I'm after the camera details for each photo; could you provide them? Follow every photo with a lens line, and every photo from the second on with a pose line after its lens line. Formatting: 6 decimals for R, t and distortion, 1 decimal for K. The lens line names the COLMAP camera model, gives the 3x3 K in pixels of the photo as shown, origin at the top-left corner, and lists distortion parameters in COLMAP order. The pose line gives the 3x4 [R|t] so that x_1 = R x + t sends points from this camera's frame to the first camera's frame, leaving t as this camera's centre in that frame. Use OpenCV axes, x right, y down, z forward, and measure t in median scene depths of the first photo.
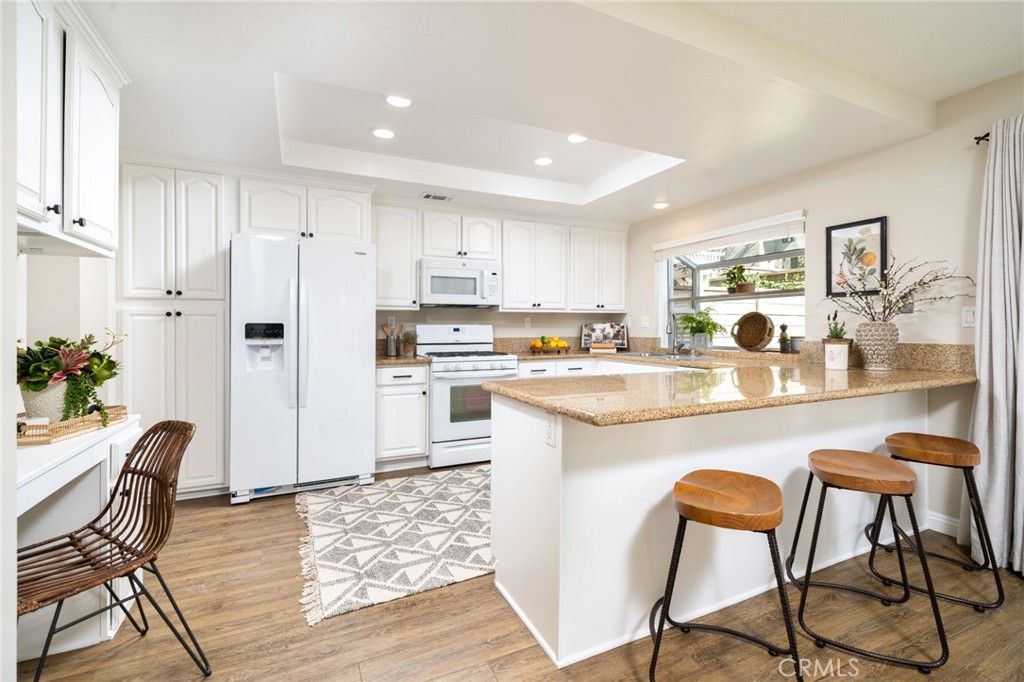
lens RADIAL K [[443.5, 0, 513.2], [0, 443.5, 330.7], [0, 0, 1]] dist [0.000282, 0.000010]
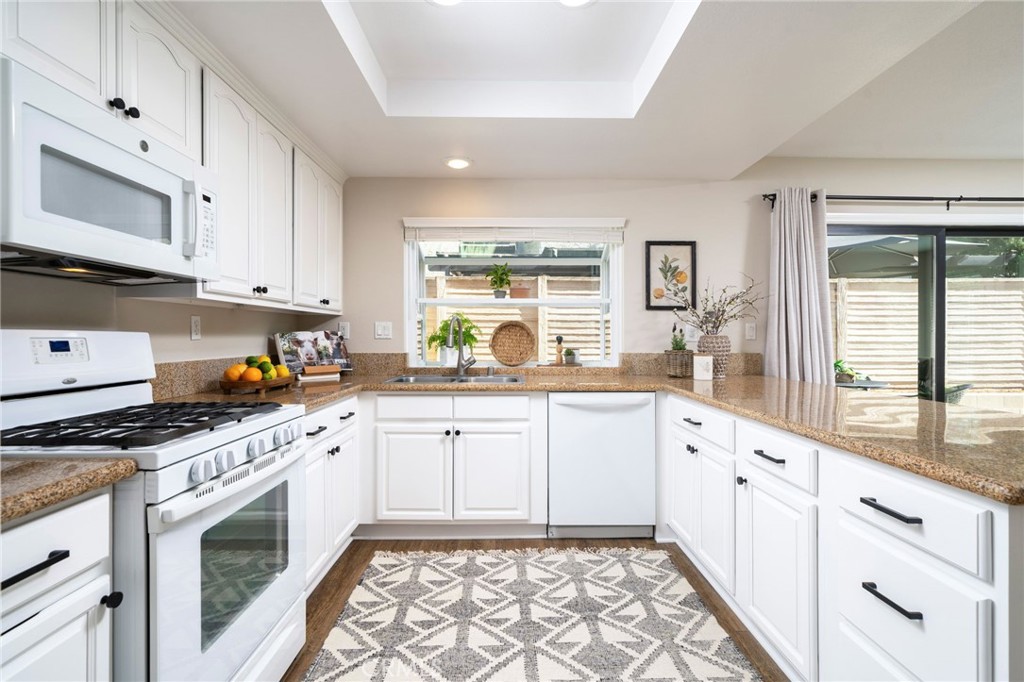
lens RADIAL K [[481.0, 0, 514.1], [0, 481.0, 343.1], [0, 0, 1]] dist [-0.000432, -0.000290]
pose [[0.415474, -0.009495, 0.909555, -0.315110], [0.002979, 0.999954, 0.009077, -0.006820], [-0.909600, -0.001061, 0.415484, 0.597353]]
